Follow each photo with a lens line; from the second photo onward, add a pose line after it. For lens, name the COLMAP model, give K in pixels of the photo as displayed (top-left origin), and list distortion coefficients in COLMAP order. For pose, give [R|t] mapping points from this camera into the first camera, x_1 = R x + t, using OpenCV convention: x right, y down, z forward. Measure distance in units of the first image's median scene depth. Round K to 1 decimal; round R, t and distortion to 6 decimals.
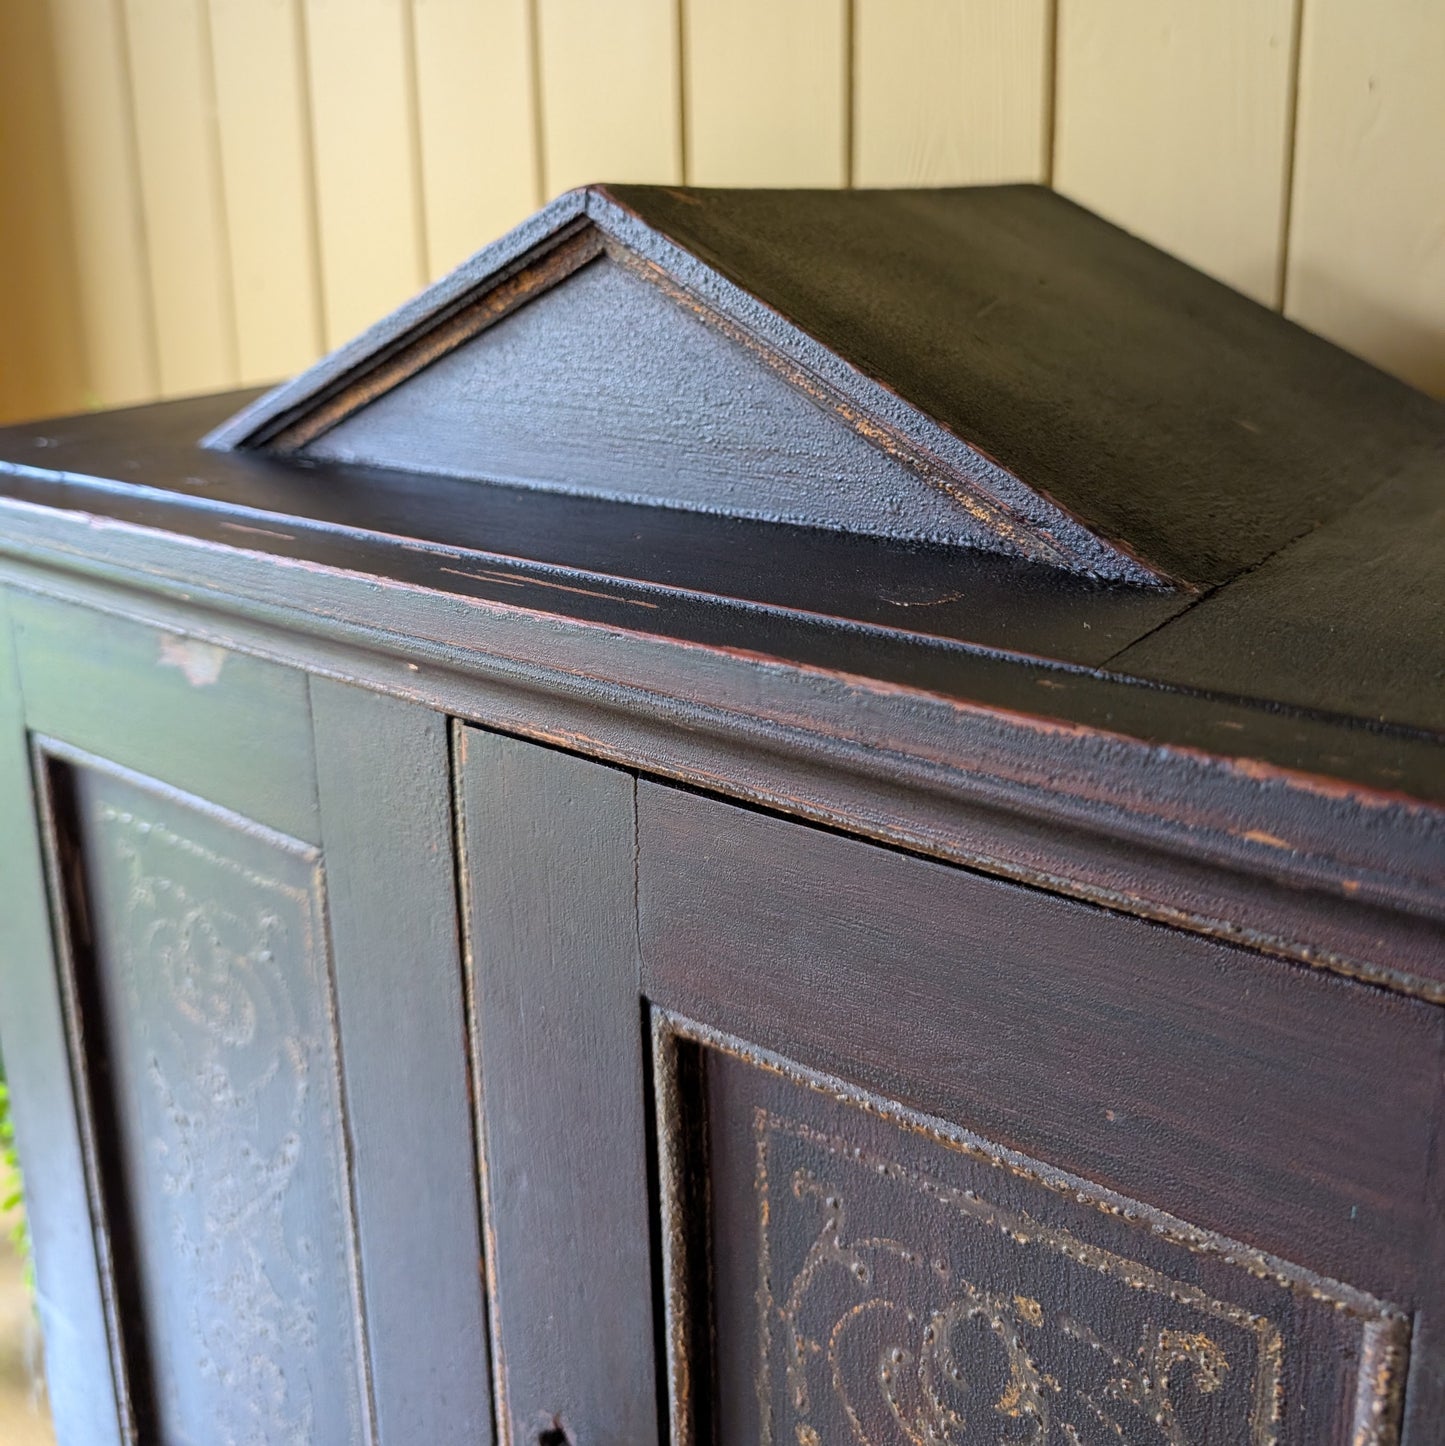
lens RADIAL K [[1421.1, 0, 720.4], [0, 1421.1, 483.4], [0, 0, 1]] dist [-0.020218, -0.008272]
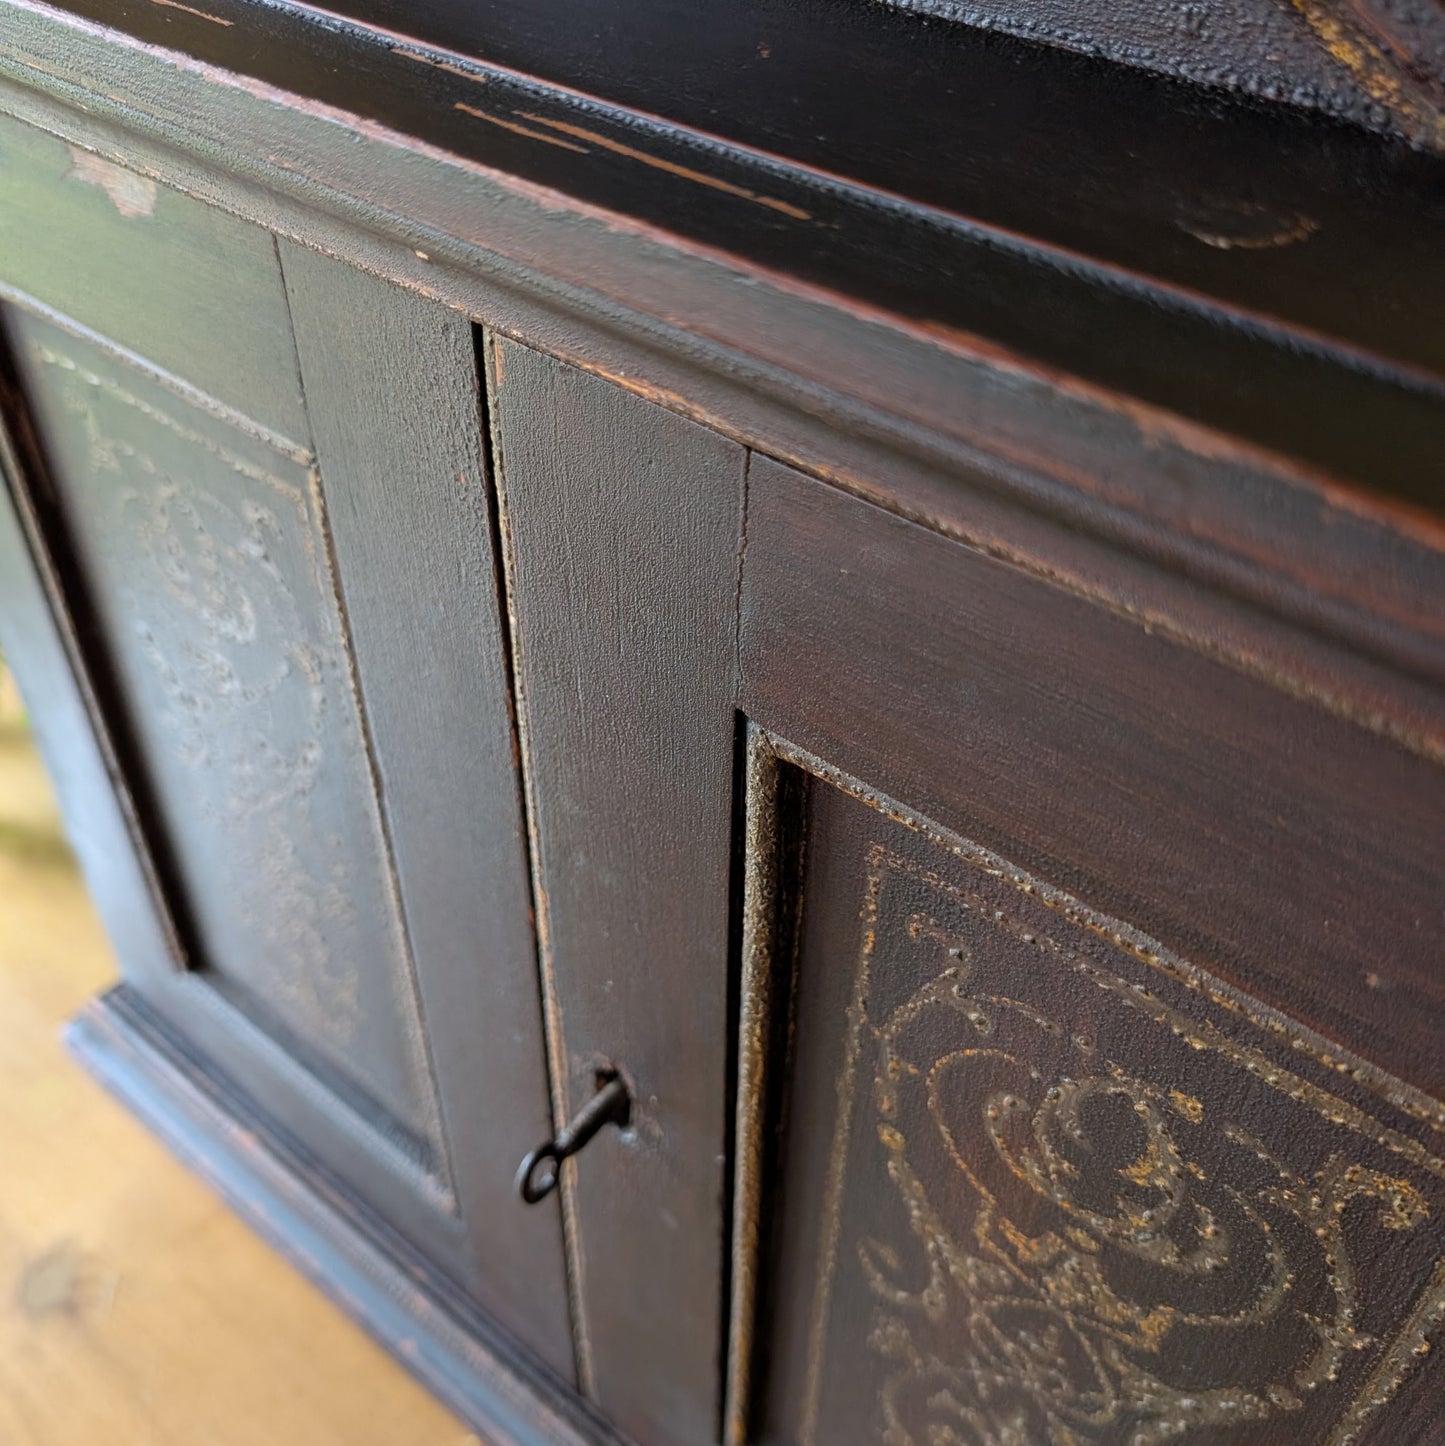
lens RADIAL K [[1549.4, 0, 652.2], [0, 1549.4, 770.0], [0, 0, 1]] dist [0.041614, -0.219923]
pose [[0.996725, 0.061199, -0.052860, -0.053975], [-0.023573, 0.845159, 0.533994, -0.060147], [0.077355, -0.530999, 0.843834, 0.260401]]
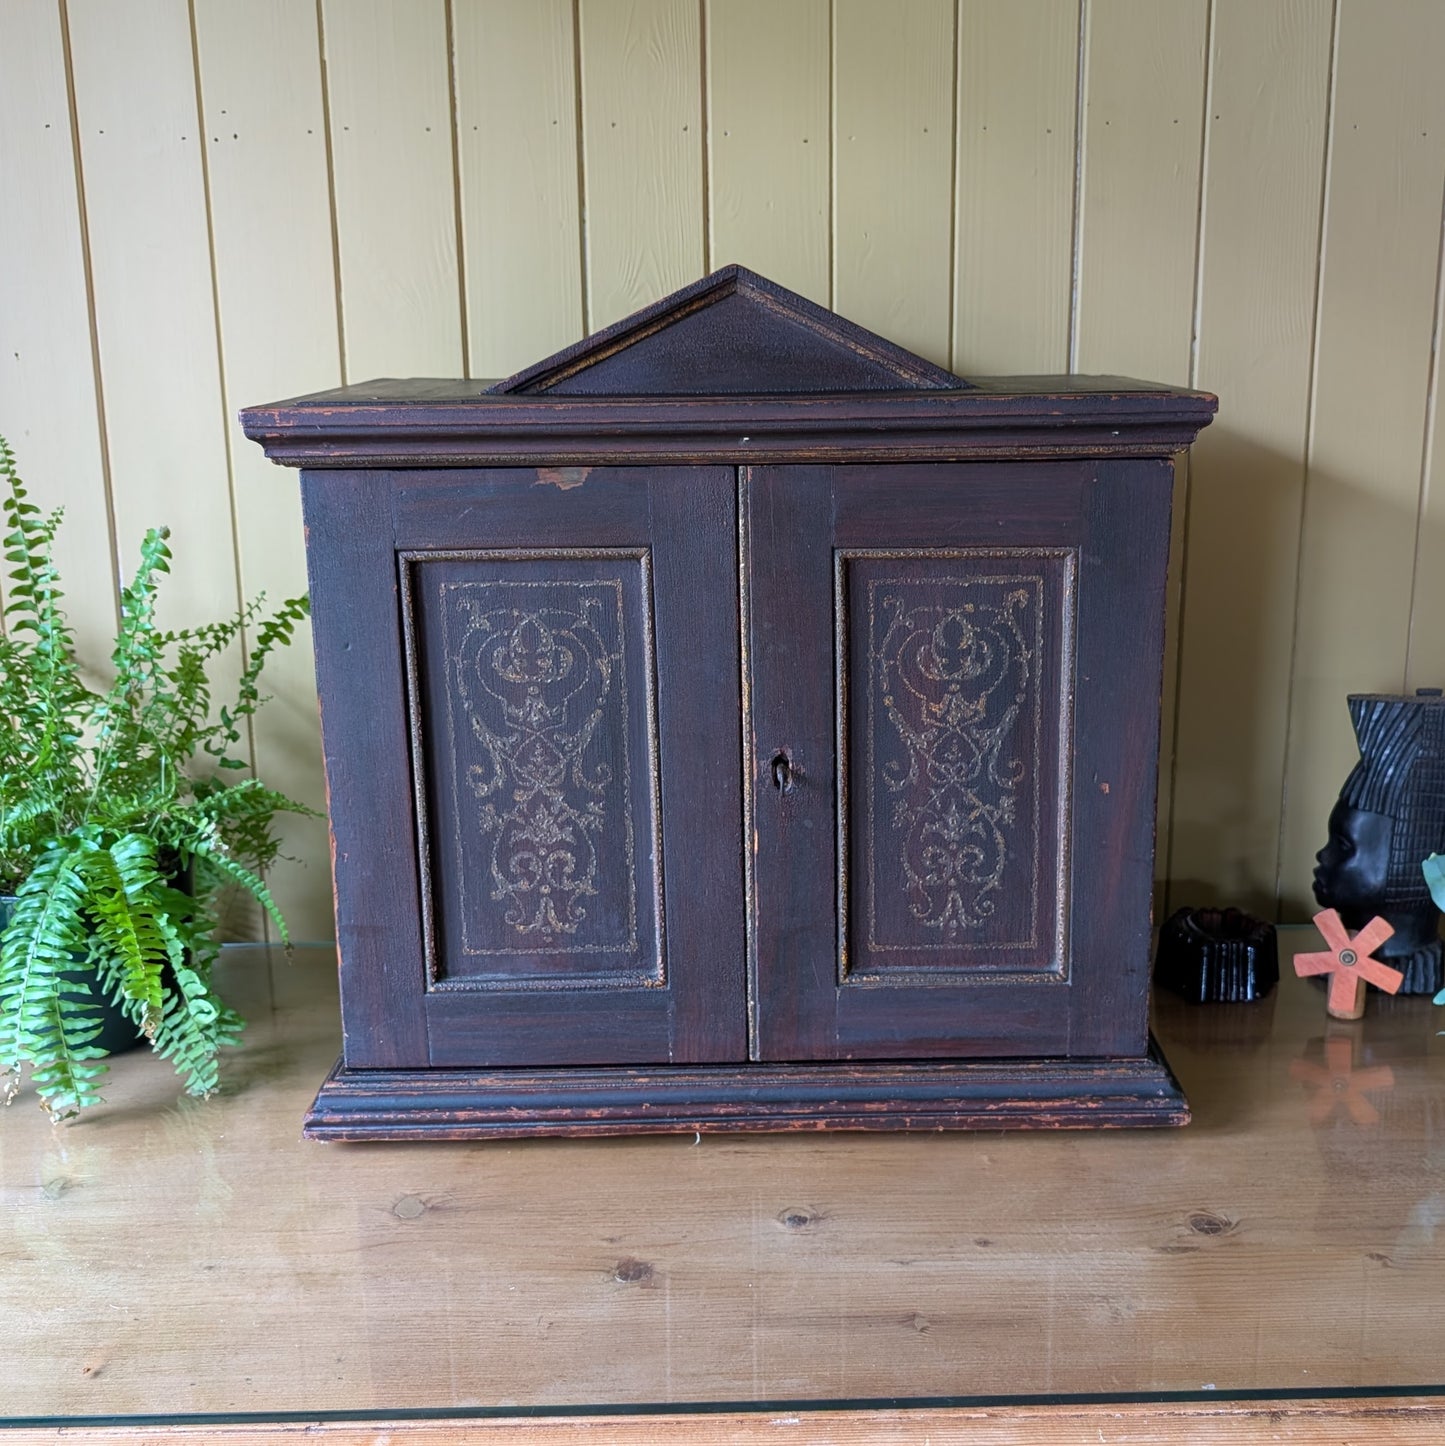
lens RADIAL K [[1617.1, 0, 800.9], [0, 1617.1, 692.3], [0, 0, 1]] dist [0.002930, -0.019473]
pose [[0.792127, -0.126560, 0.597091, -2.061757], [0.116007, 0.991652, 0.056292, 0.453485], [-0.599230, 0.024676, 0.800196, -1.551622]]
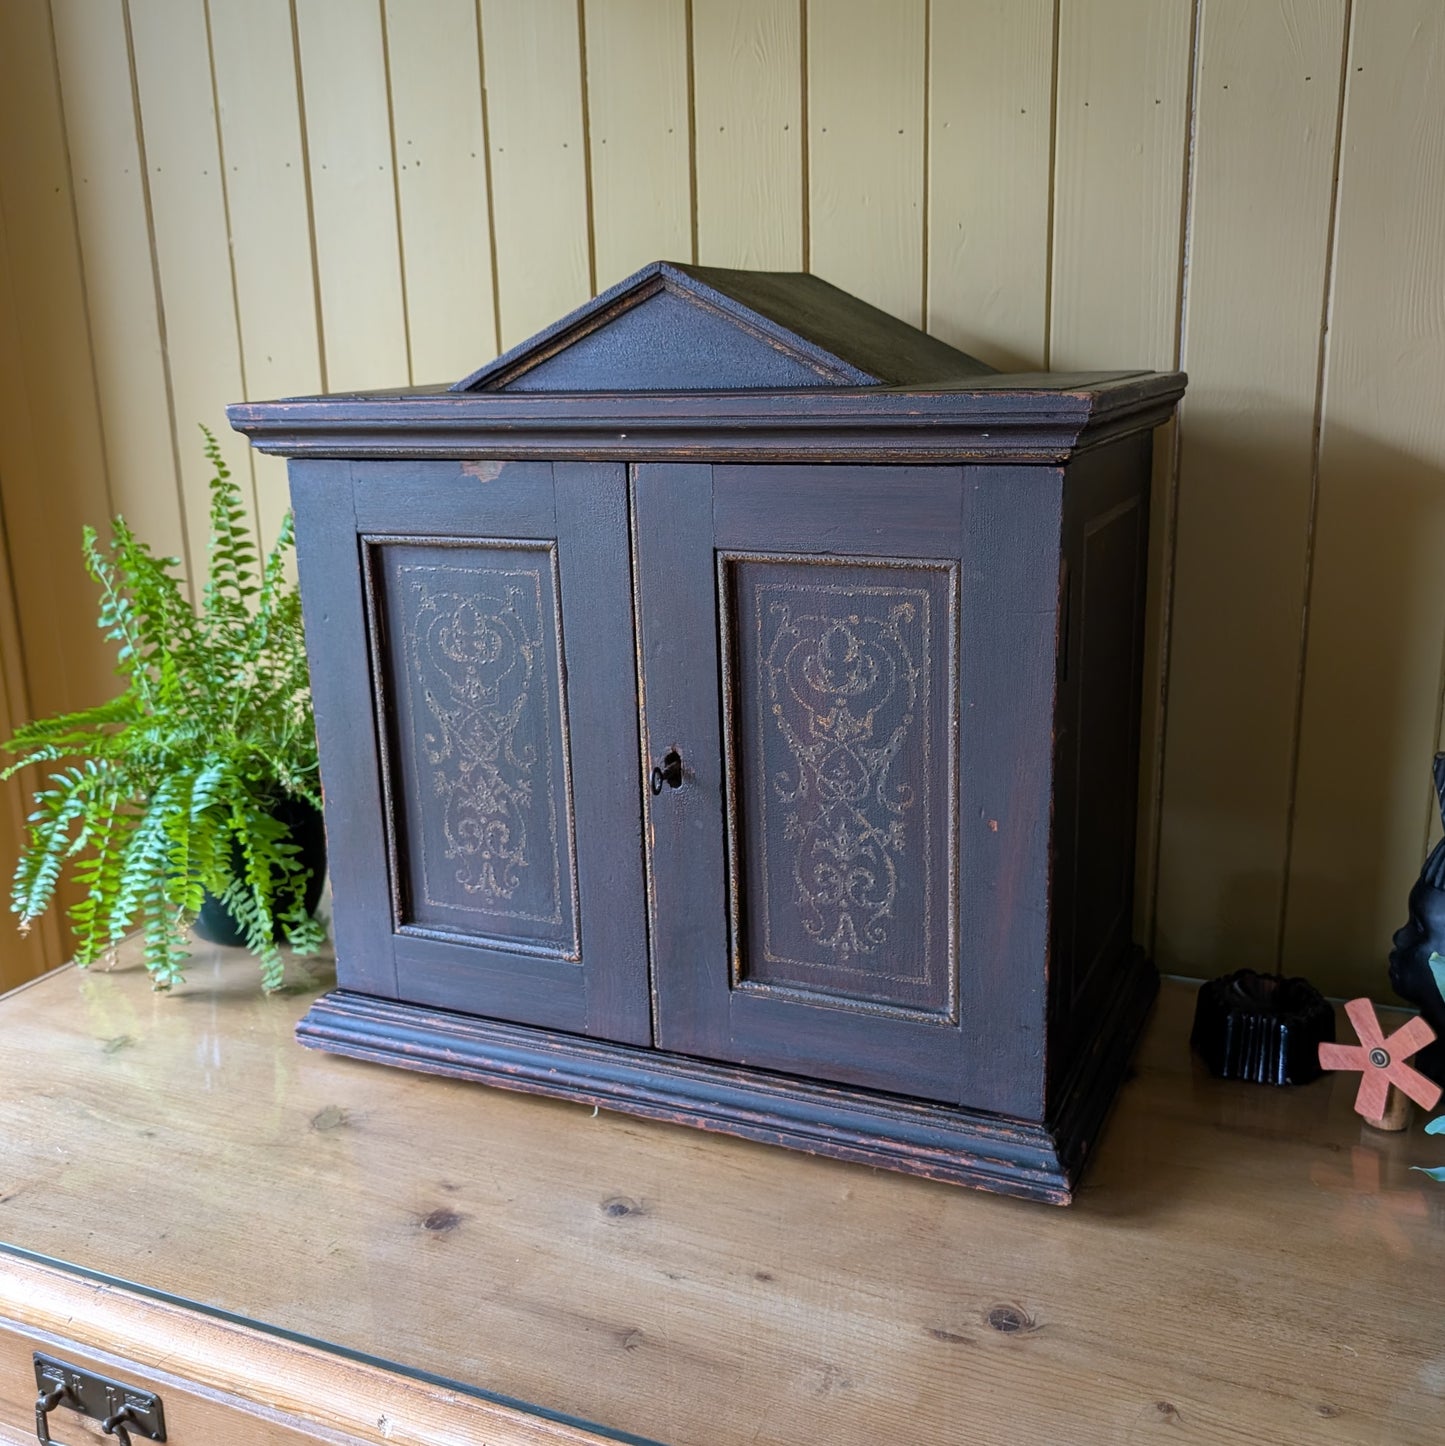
lens RADIAL K [[1471.1, 0, 722.5], [0, 1471.1, 723.0], [0, 0, 1]] dist [0.006731, -0.019157]
pose [[0.976066, -0.061327, 0.208650, -0.658824], [0.050591, 0.997125, 0.056410, 0.534518], [-0.211509, -0.044504, 0.976362, -1.850010]]
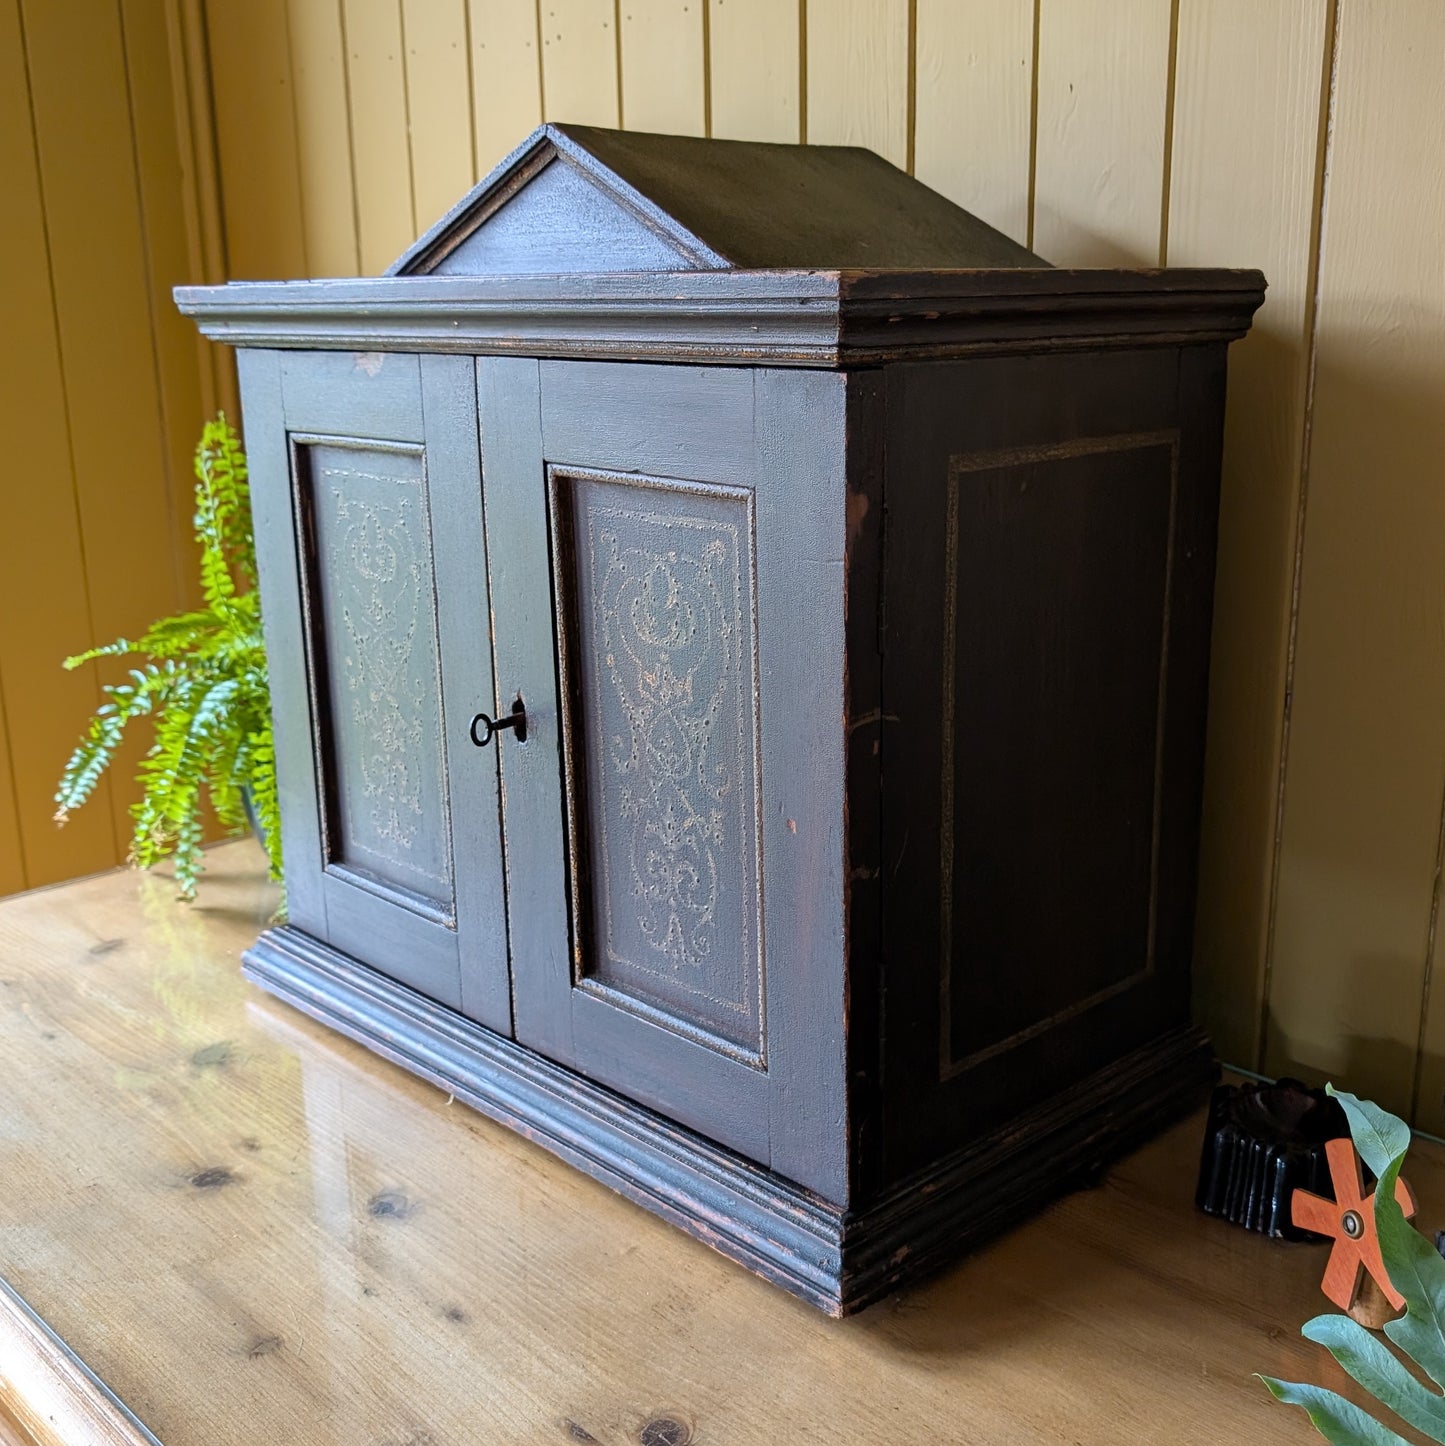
lens RADIAL K [[1633.9, 0, 767.0], [0, 1633.9, 729.8], [0, 0, 1]] dist [0.016099, -0.060090]
pose [[0.989949, 0.048236, -0.132946, 0.692660], [-0.039216, 0.996800, 0.069653, 0.595326], [0.135881, -0.063739, 0.988673, -1.675359]]
